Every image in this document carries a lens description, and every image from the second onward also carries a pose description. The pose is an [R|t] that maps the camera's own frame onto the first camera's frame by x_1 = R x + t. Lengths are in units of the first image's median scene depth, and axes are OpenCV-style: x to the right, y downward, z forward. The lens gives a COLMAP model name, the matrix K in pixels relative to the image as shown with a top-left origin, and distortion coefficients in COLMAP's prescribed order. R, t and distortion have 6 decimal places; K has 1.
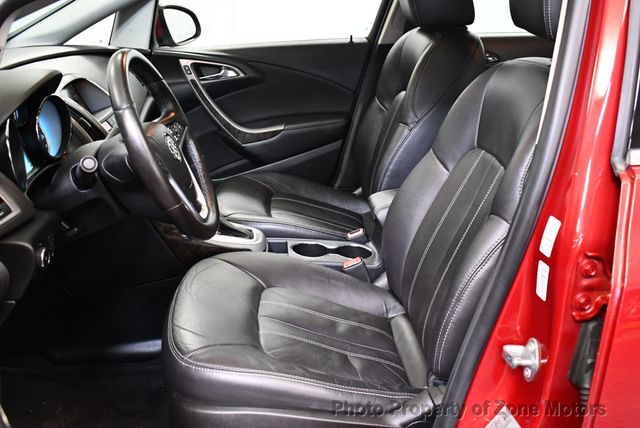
lens RADIAL K [[651.8, 0, 323.4], [0, 651.8, 203.7], [0, 0, 1]] dist [-0.100853, 0.000396]
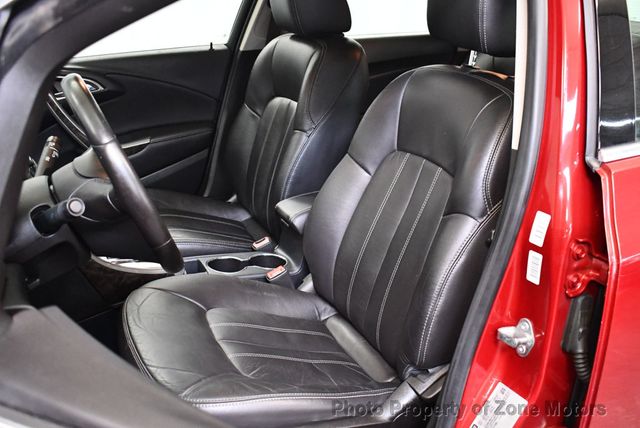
lens RADIAL K [[651.8, 0, 323.4], [0, 651.8, 203.7], [0, 0, 1]] dist [-0.100853, 0.000396]
pose [[0.935727, -0.104919, 0.336760, -0.261363], [0.101572, 0.994445, 0.027593, -0.043091], [-0.337785, 0.008385, 0.941186, 0.028391]]
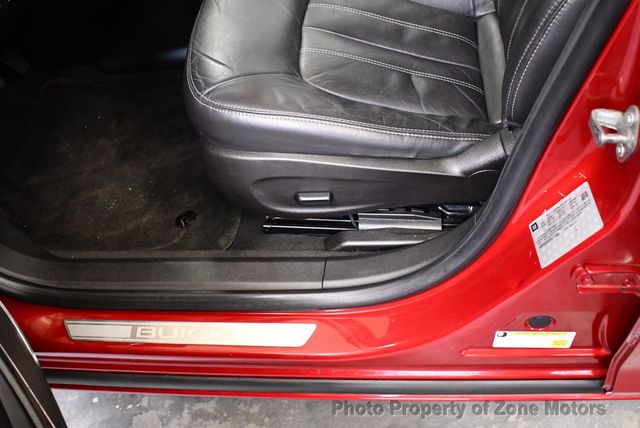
lens RADIAL K [[651.8, 0, 323.4], [0, 651.8, 203.7], [0, 0, 1]] dist [-0.100853, 0.000396]
pose [[0.979338, 0.041126, -0.198006, 0.095817], [0.067895, 0.855413, 0.513476, -0.052367], [0.190494, -0.516310, 0.834947, 0.217063]]
